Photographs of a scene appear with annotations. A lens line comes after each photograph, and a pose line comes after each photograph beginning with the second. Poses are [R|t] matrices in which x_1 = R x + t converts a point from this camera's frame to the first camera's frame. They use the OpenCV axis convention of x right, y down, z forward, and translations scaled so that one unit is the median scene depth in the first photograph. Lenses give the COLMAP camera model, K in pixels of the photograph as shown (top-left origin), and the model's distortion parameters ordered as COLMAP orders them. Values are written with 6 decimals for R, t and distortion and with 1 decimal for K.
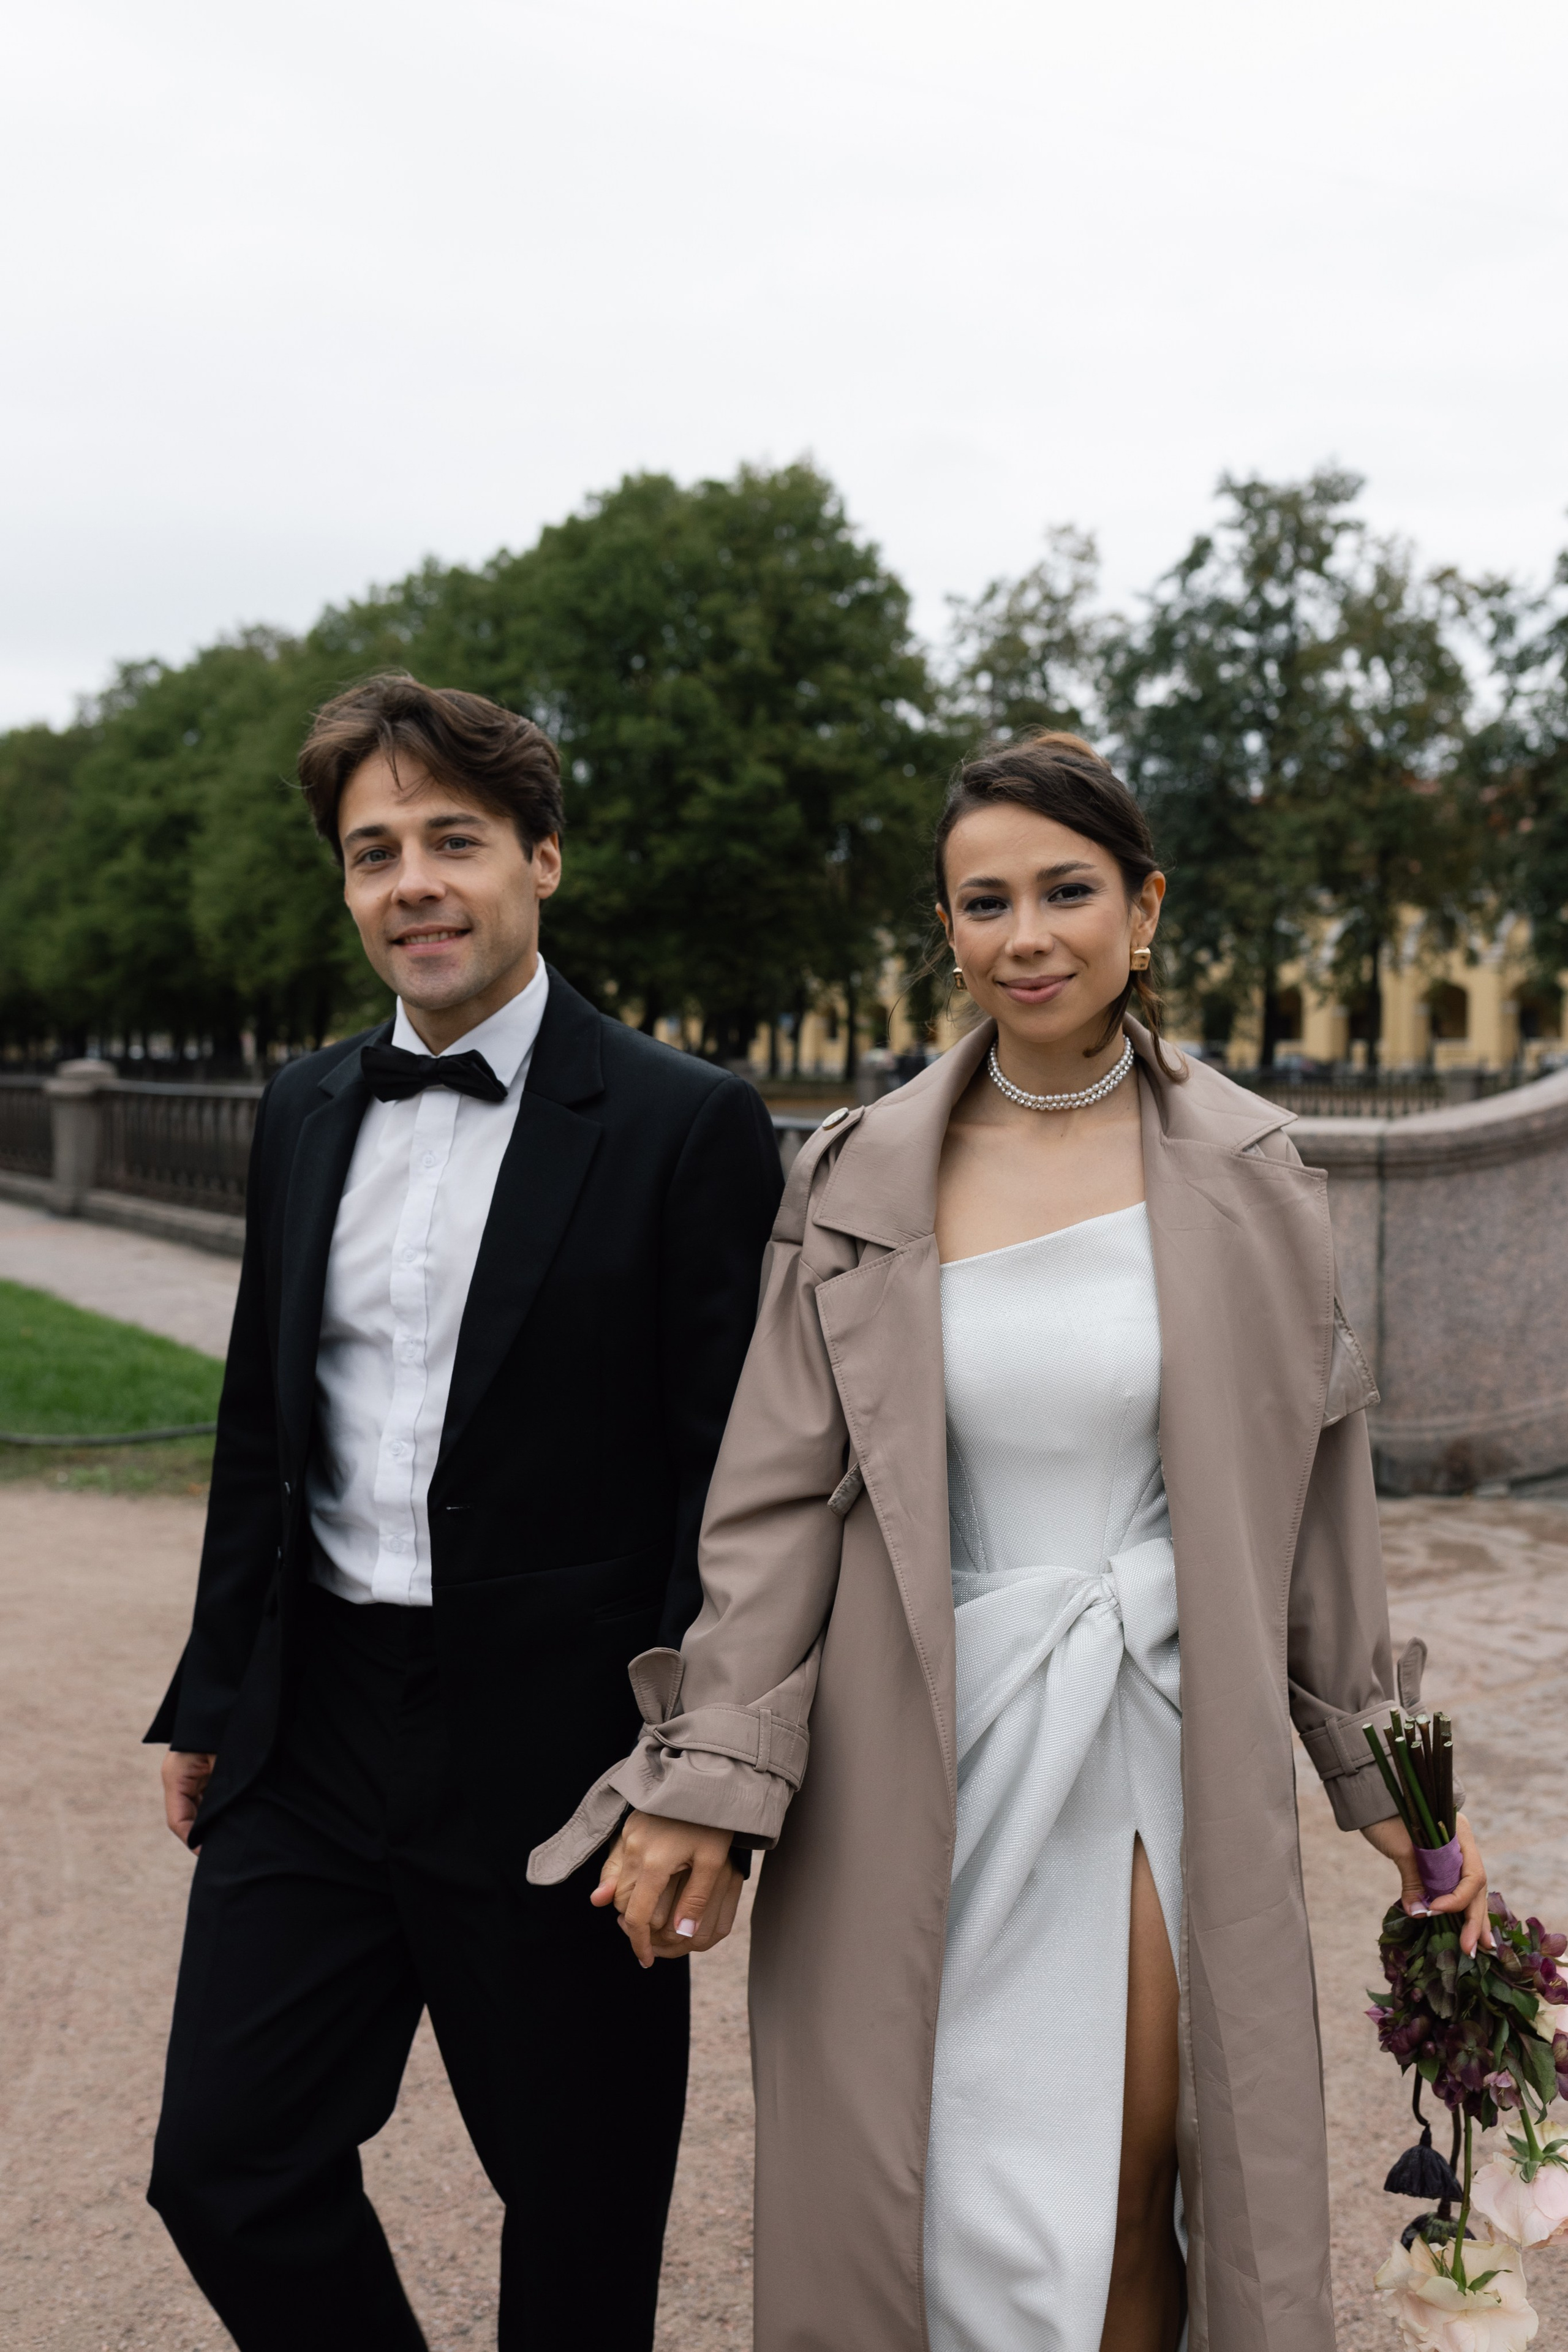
lens RADIAL K [[2301.5, 0, 784.0], [0, 2301.5, 1176.0], [0, 0, 1]] dist [0.007120, -0.015246]
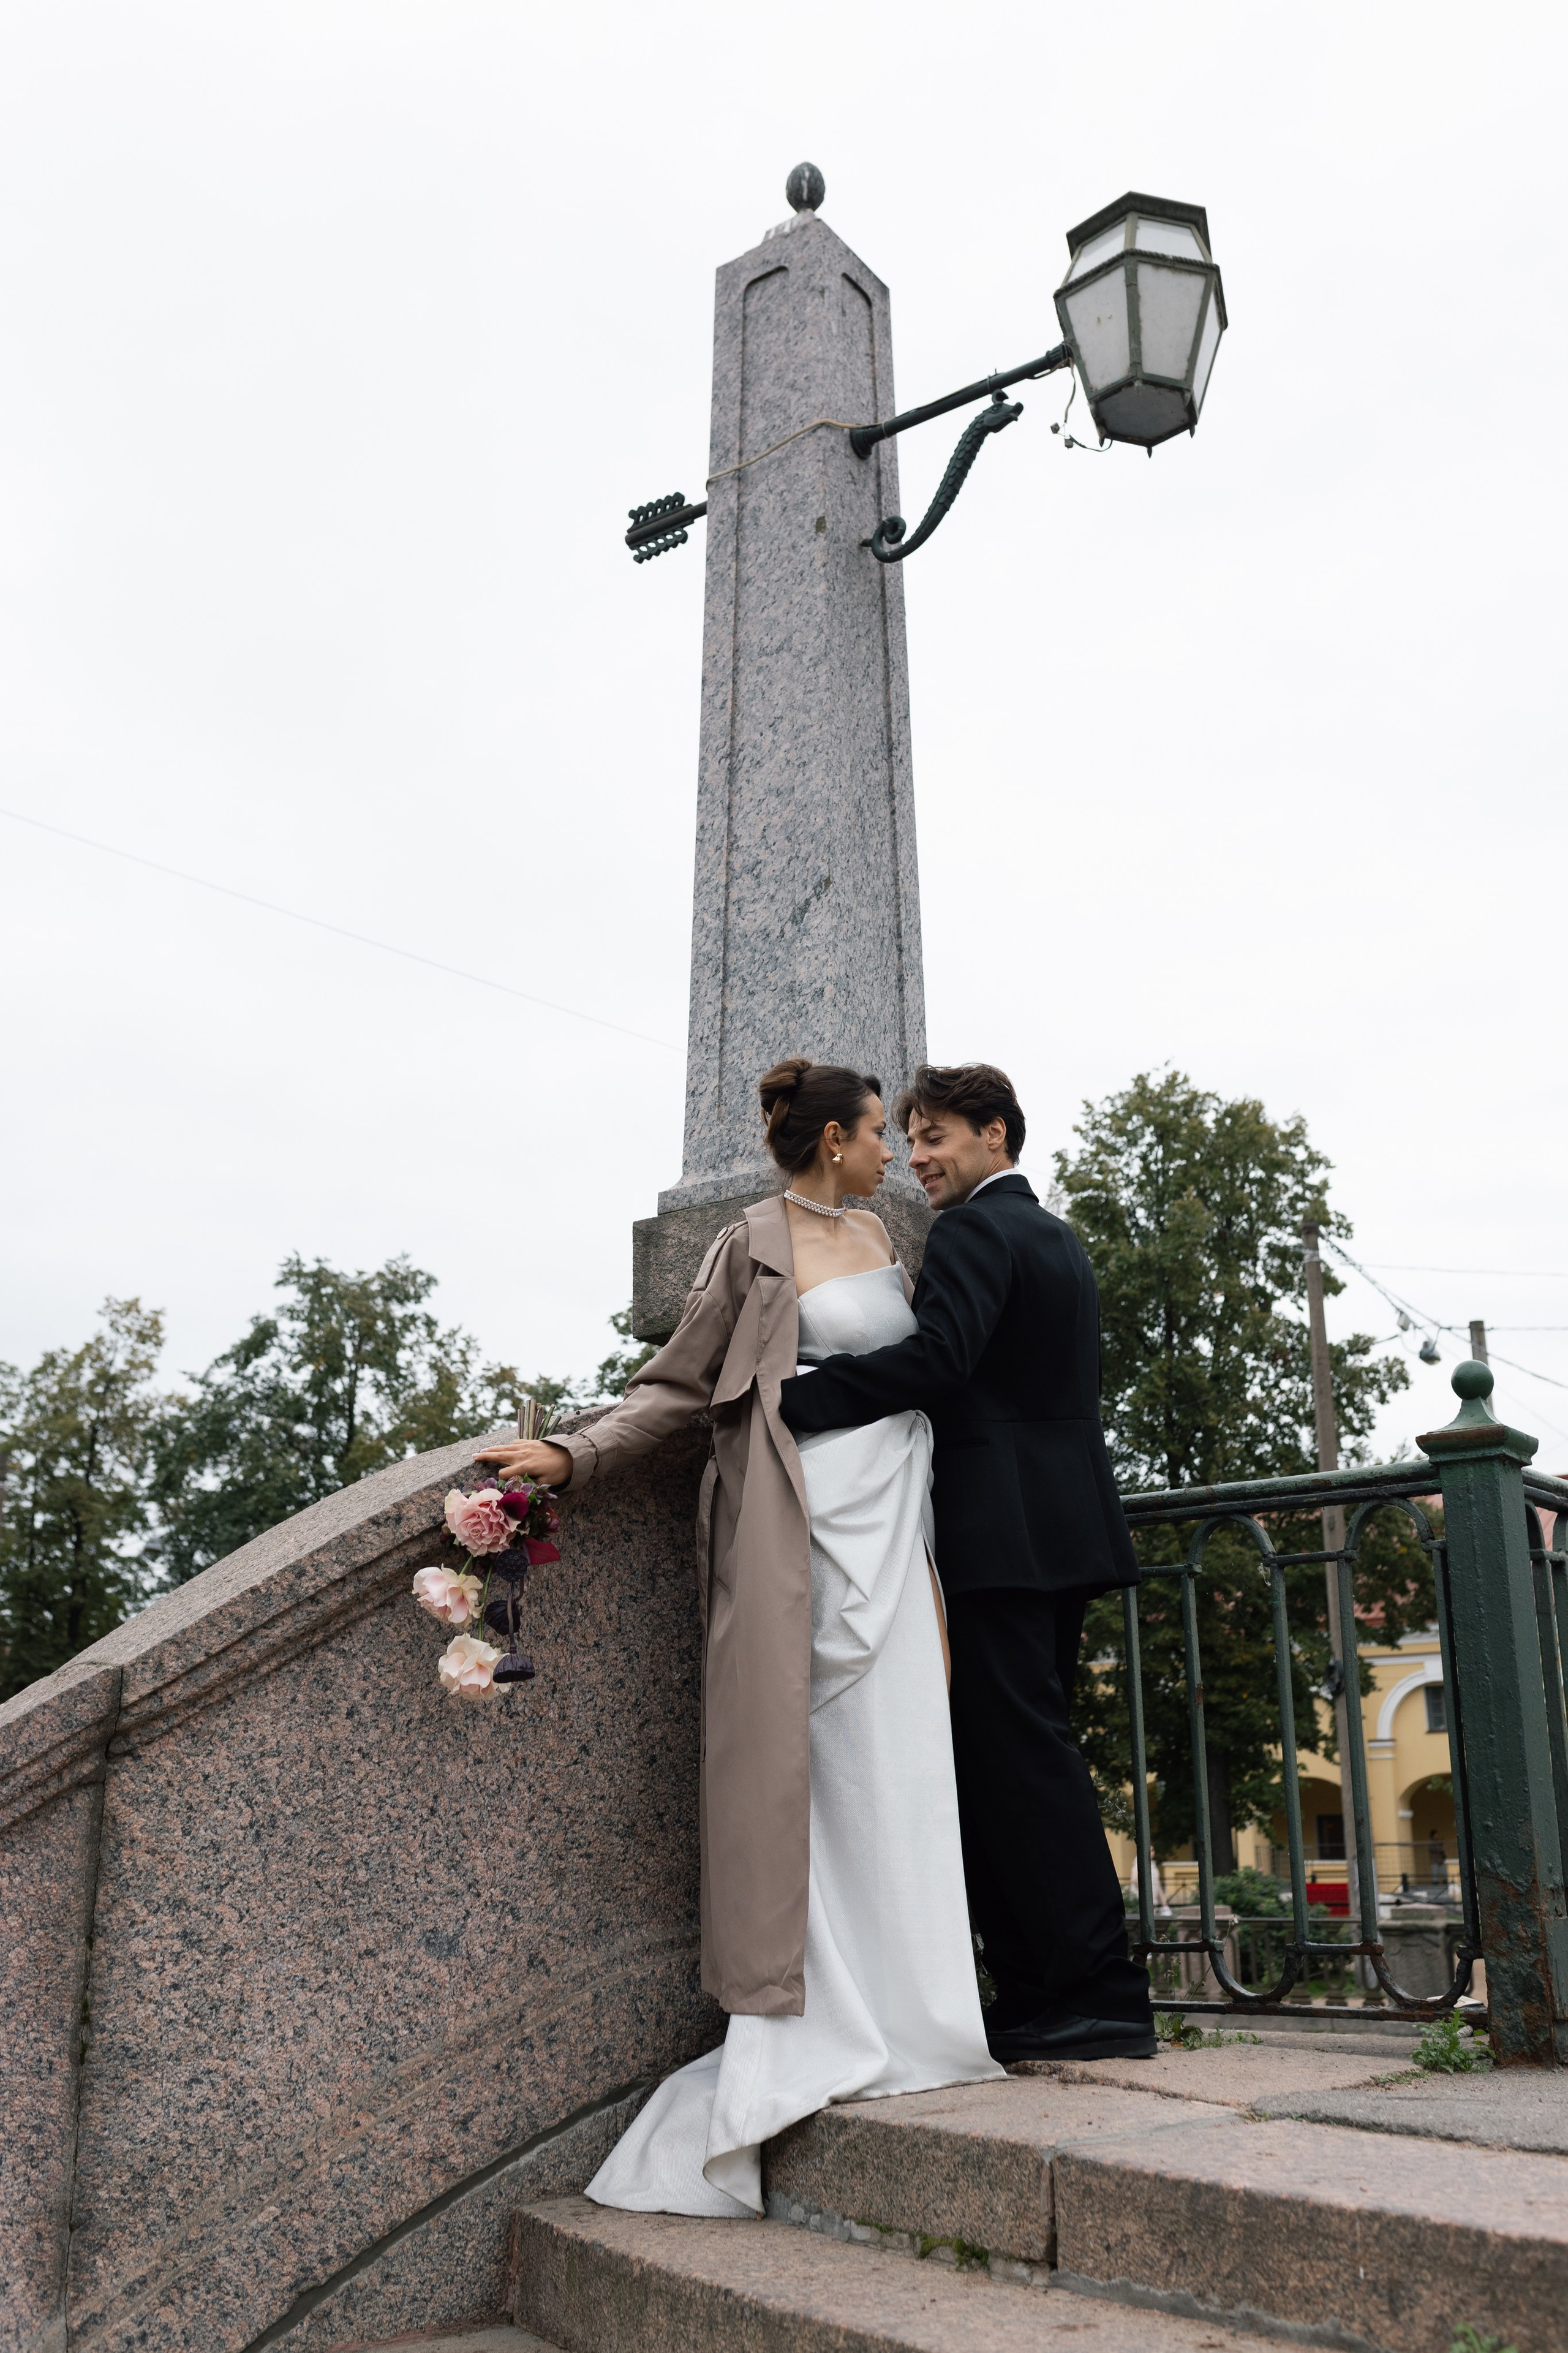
lens RADIAL K [[2278.3, 0, 782.4], [0, 2278.3, 1156.2], [0, 0, 1]] dist [0.000915, 0.005183]
pose [[0.938573, 0.101381, 0.329852, 0.070026], [0.020907, 0.937408, -0.347606, -0.007990], [-0.344447, 0.333150, 0.877706, 0.073663]]
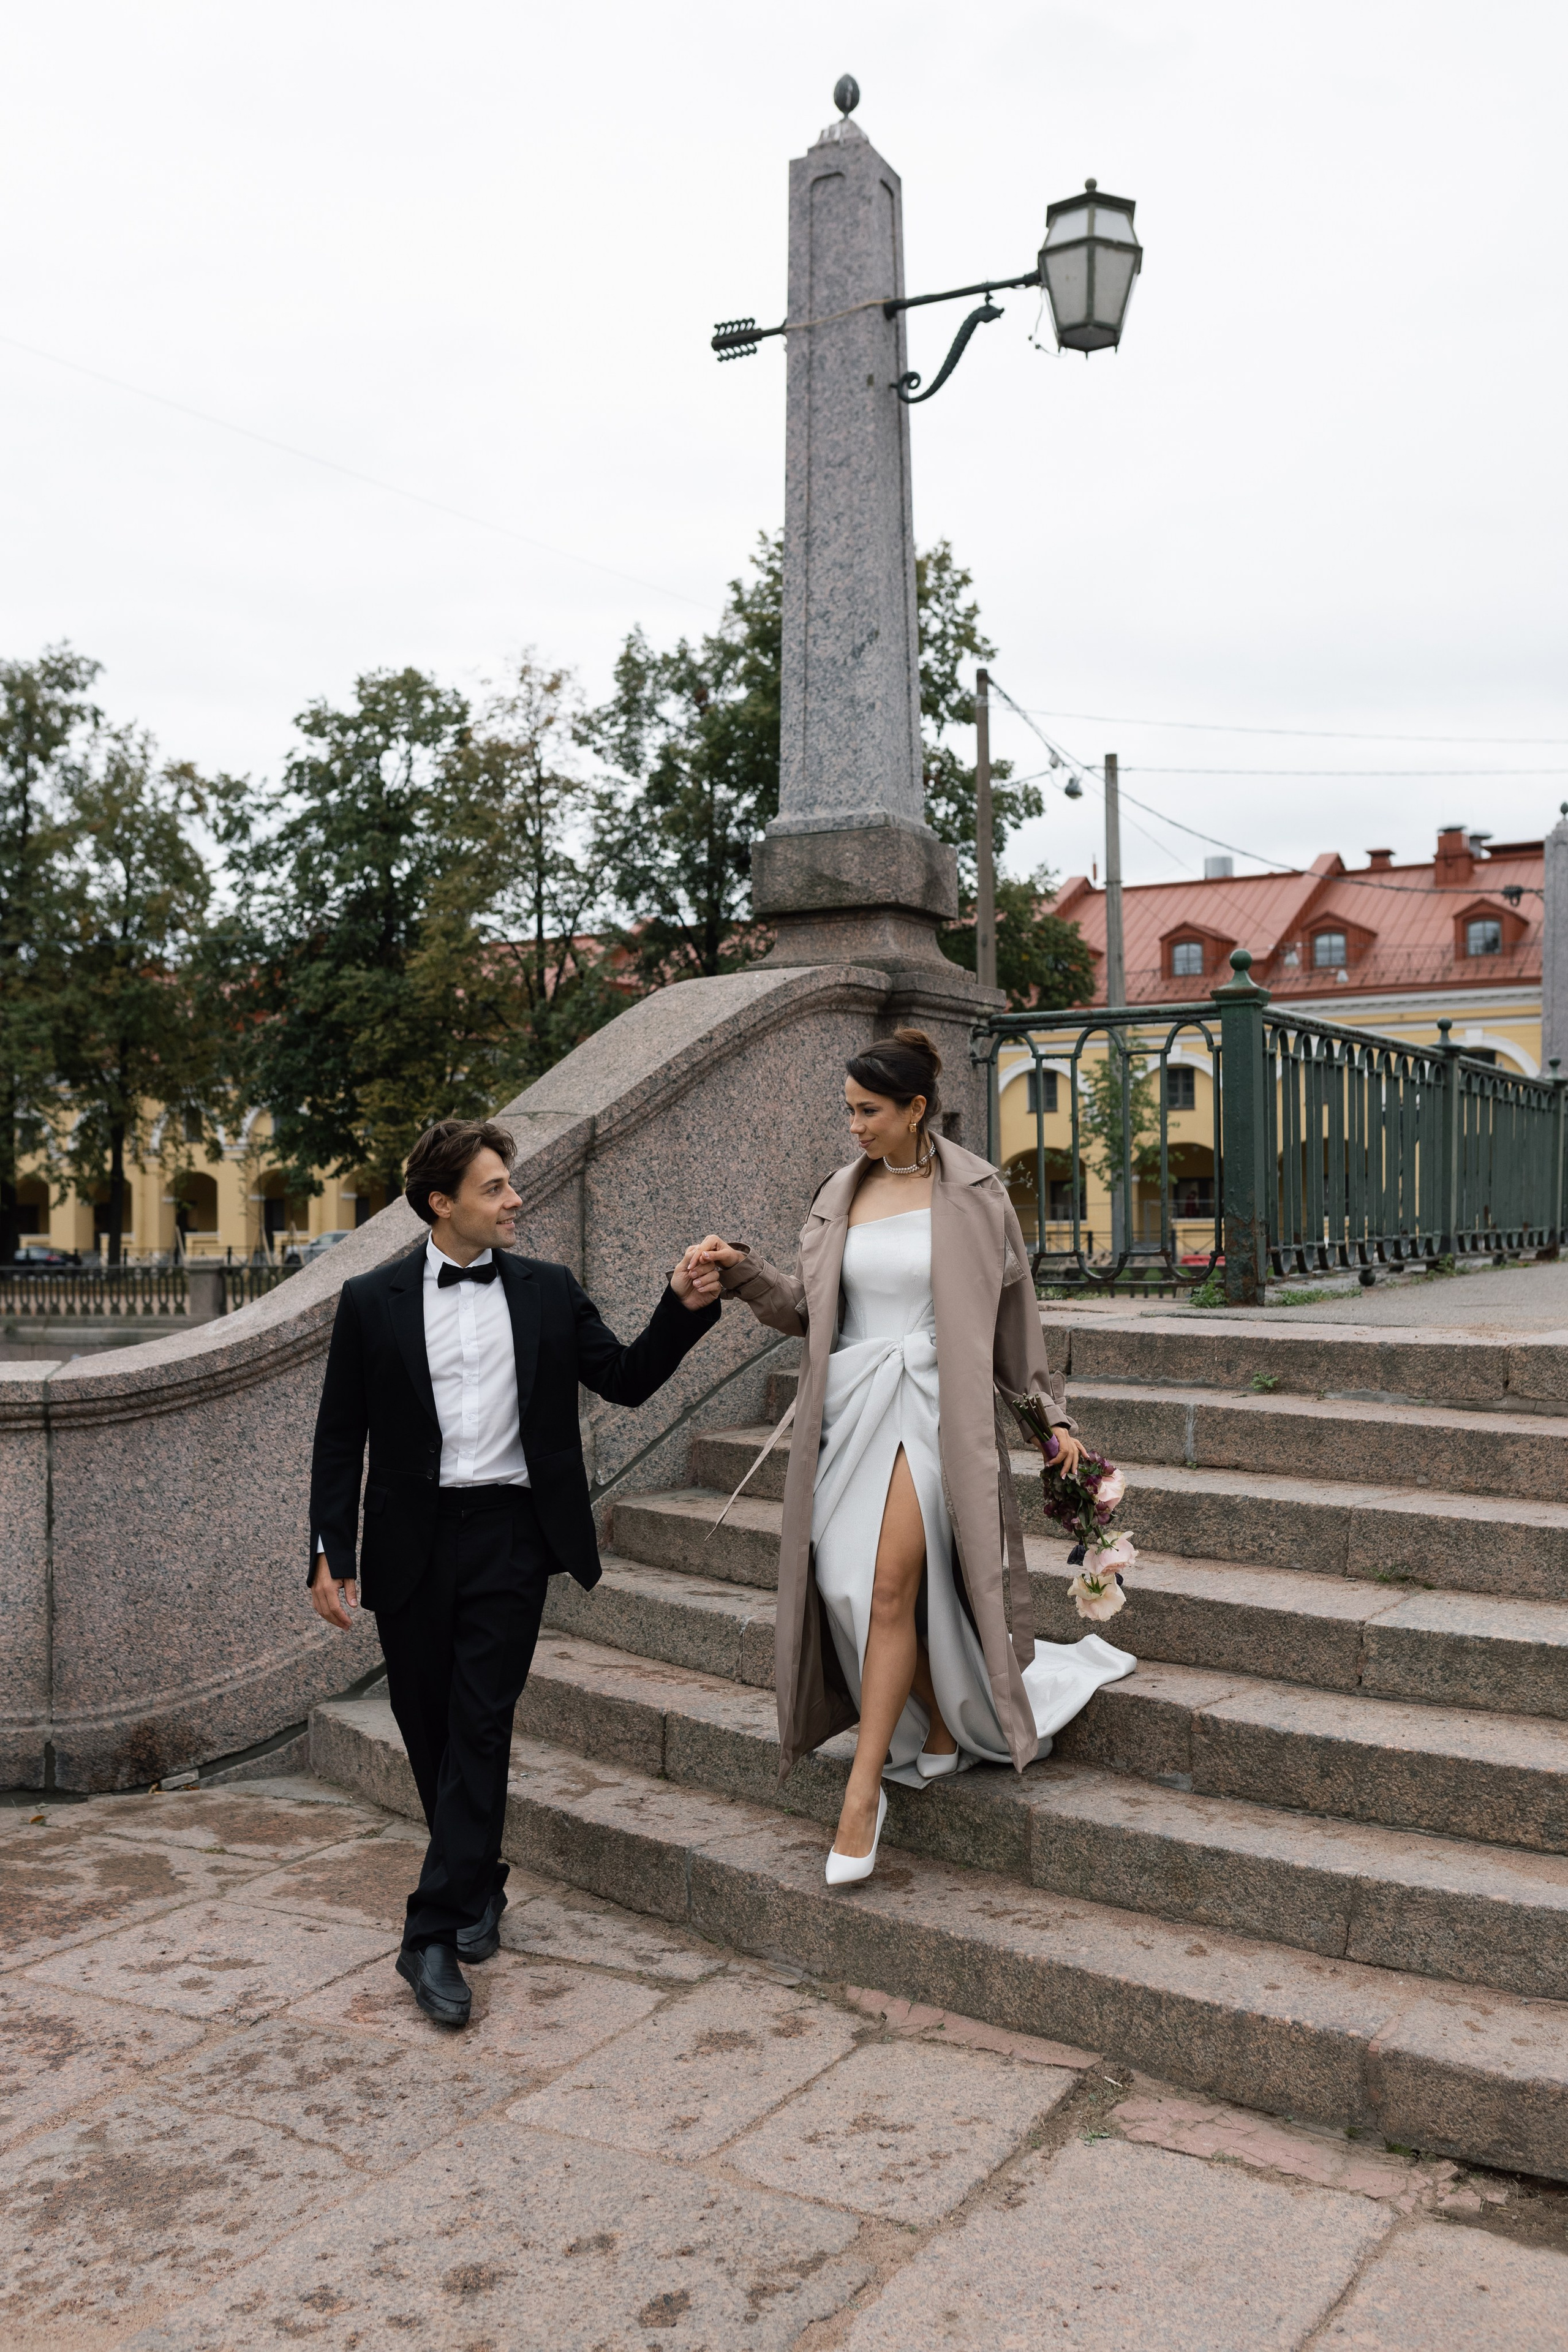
lens RADIAL K [[2301.5, 0, 784.0], [0, 2301.5, 1176.0], [0, 0, 1]] dist [0.007120, -0.015246]
pose [[0.864318, 0.003842, 0.502931, 0.010078], [0.036912, 0.996790, -0.071050, -0.003757], [-0.501589, 0.079974, 0.861401, 0.016750]]
